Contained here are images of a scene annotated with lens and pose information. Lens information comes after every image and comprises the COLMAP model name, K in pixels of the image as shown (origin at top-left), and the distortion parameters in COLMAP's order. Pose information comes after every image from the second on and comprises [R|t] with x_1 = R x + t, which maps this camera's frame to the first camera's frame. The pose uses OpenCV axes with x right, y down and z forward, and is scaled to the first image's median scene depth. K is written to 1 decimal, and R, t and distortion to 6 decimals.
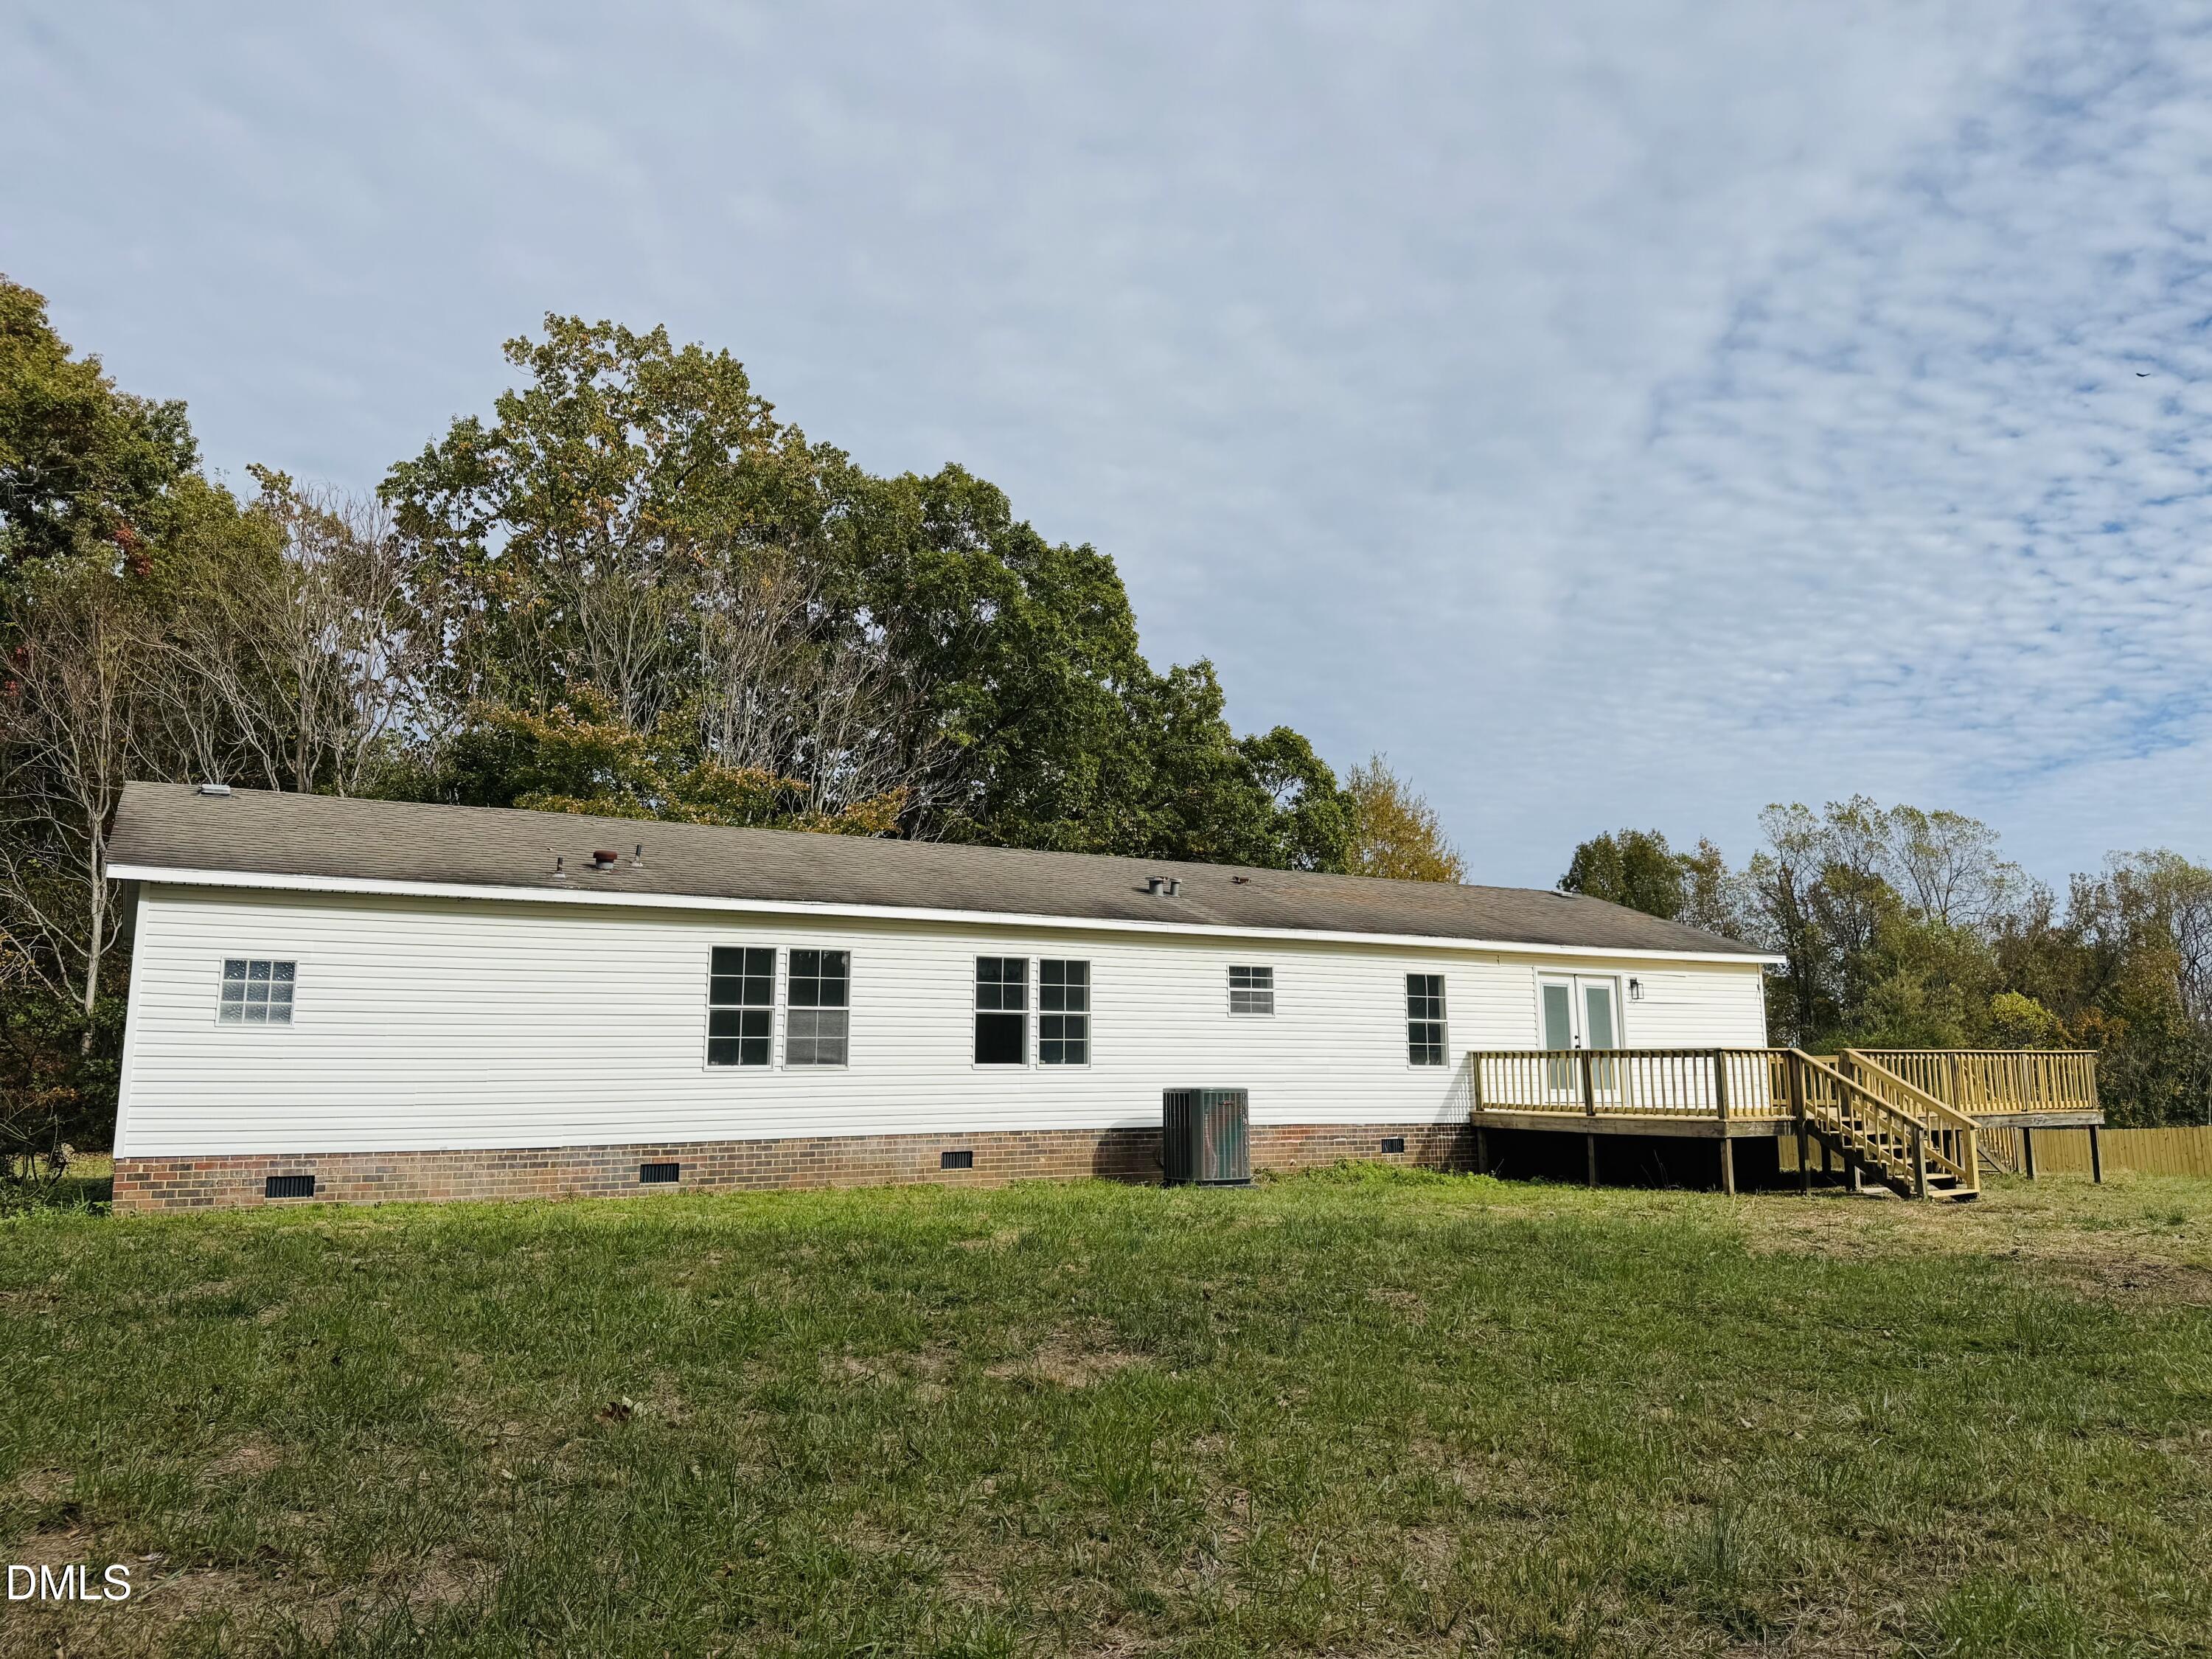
lens RADIAL K [[1602.0, 0, 1095.8], [0, 1602.0, 825.8], [0, 0, 1]] dist [0.028969, -0.006299]
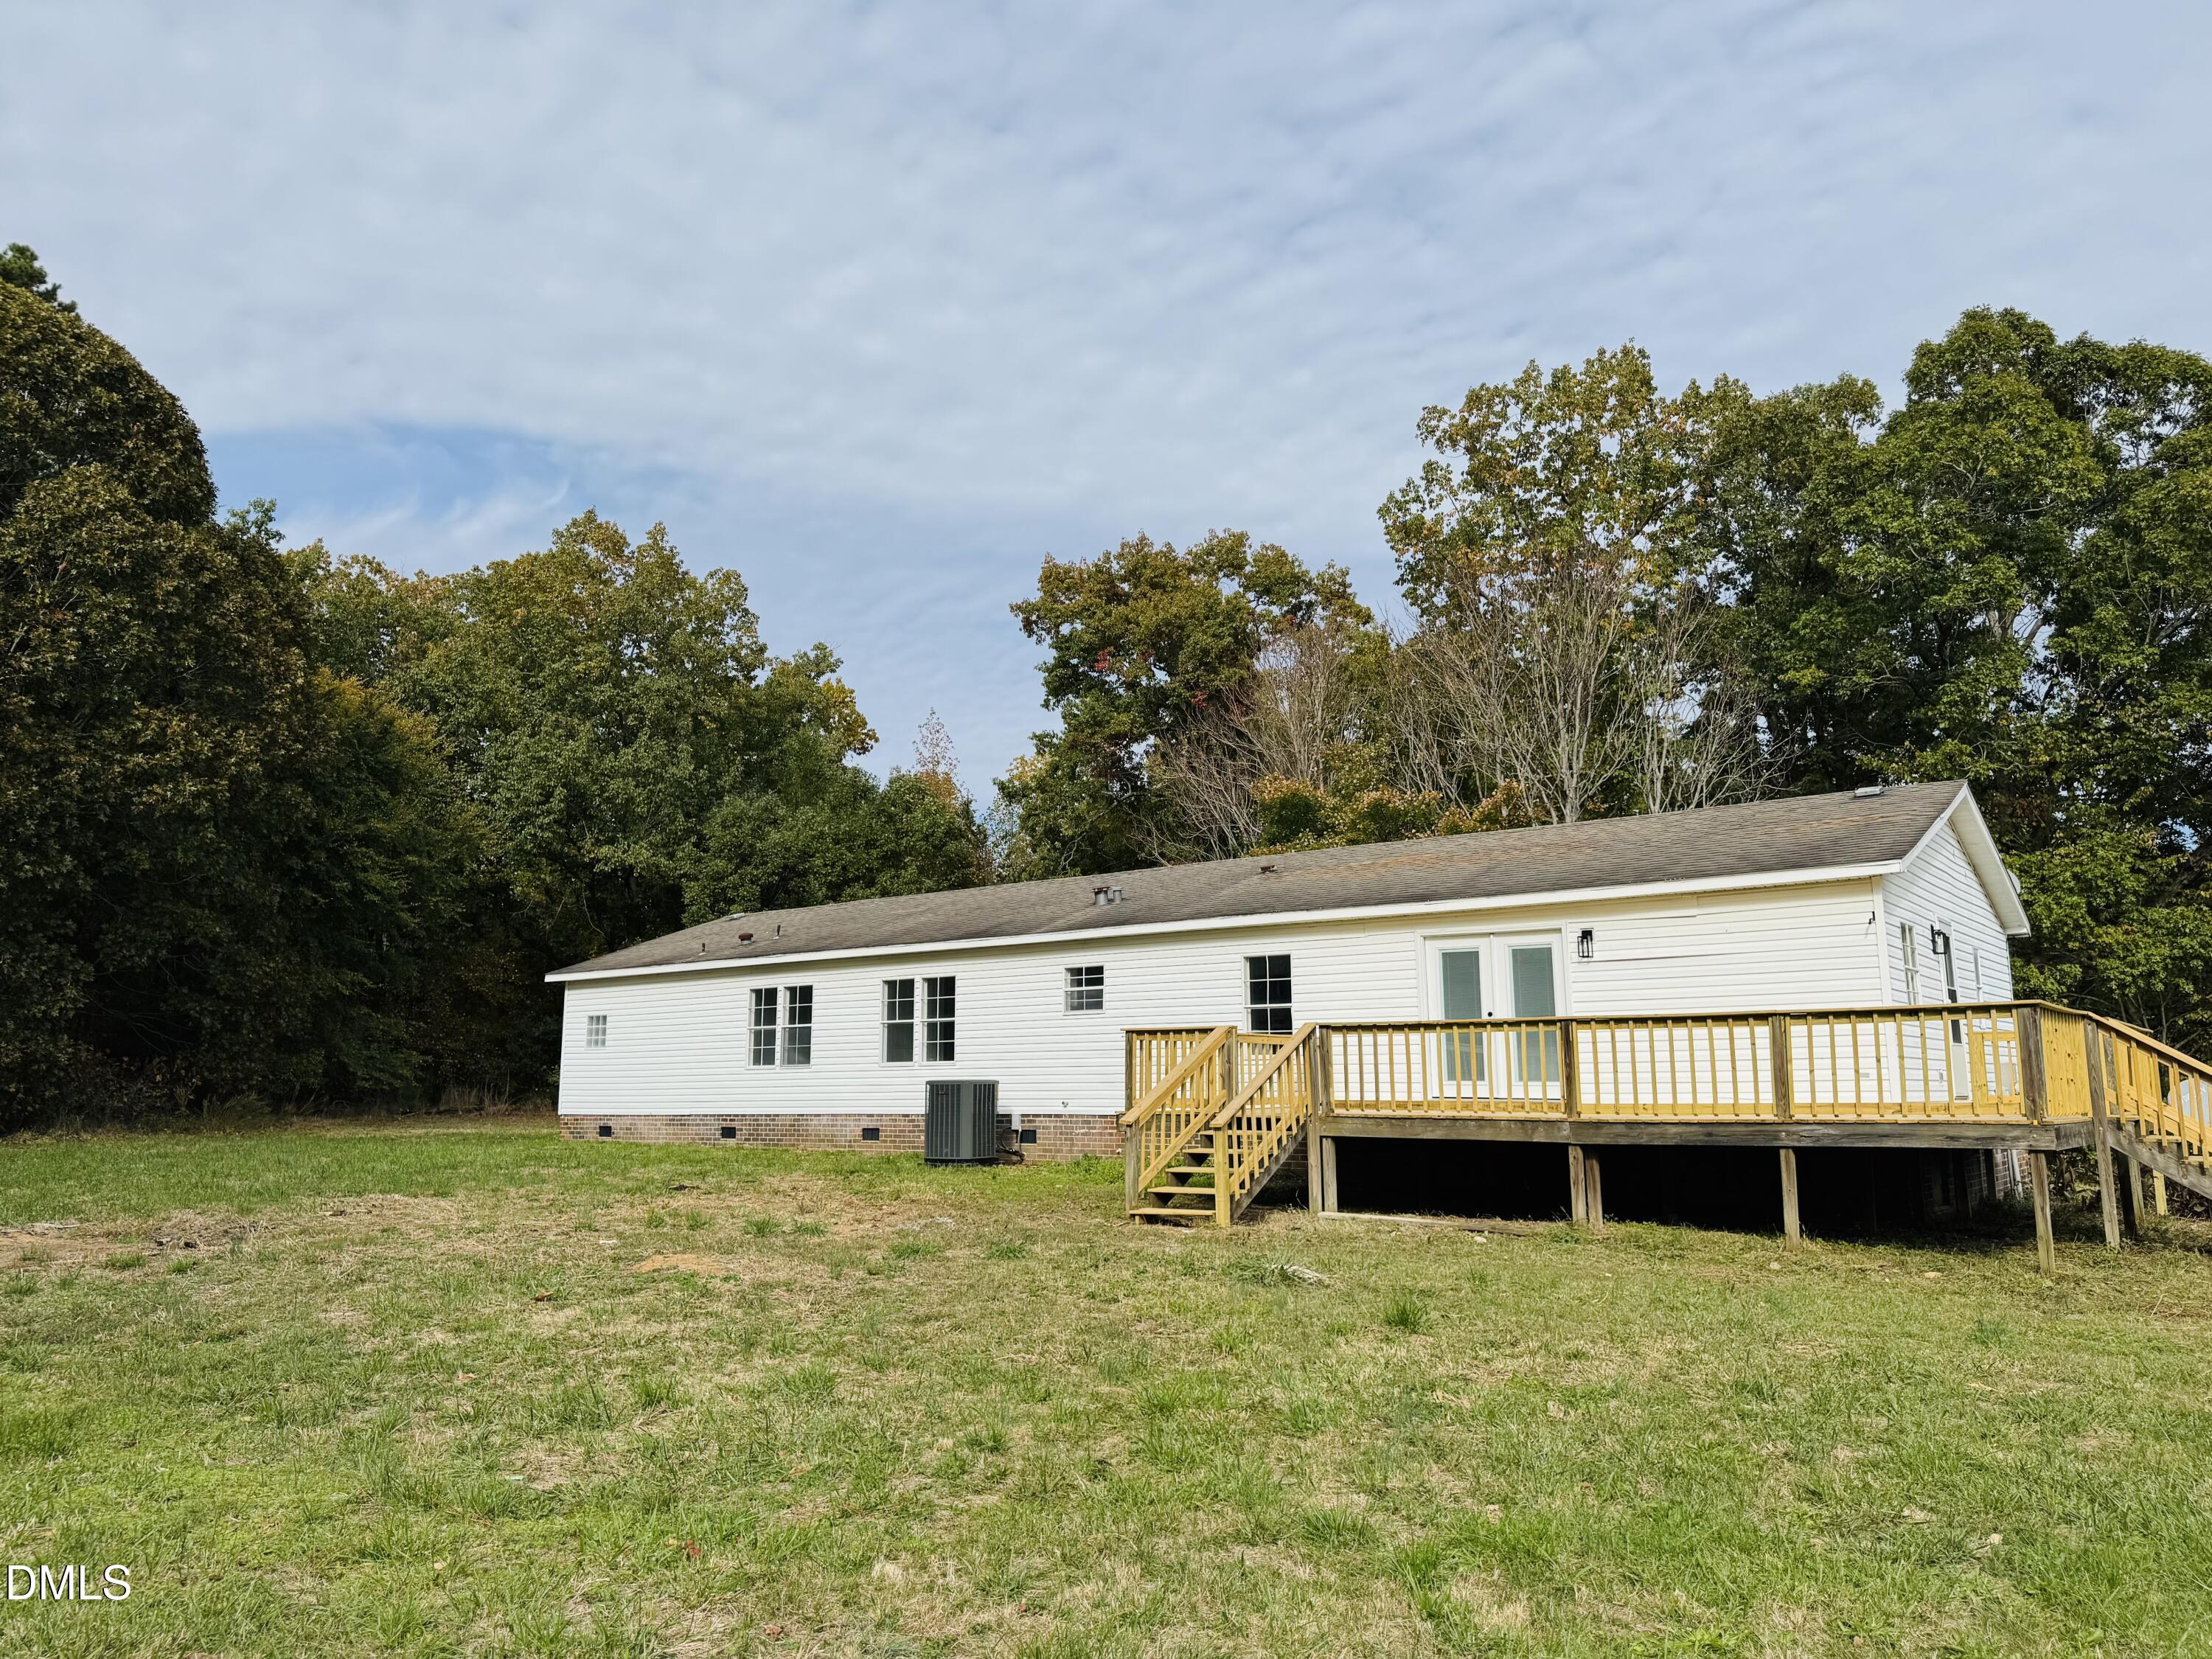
lens RADIAL K [[1507.1, 0, 1106.0], [0, 1507.1, 829.5], [0, 0, 1]] dist [-0.002823, -0.001854]
pose [[0.374136, -0.147942, -0.915498, 1.103694], [0.156691, 0.983085, -0.094829, 0.101456], [0.914041, -0.107971, 0.390988, 0.668779]]
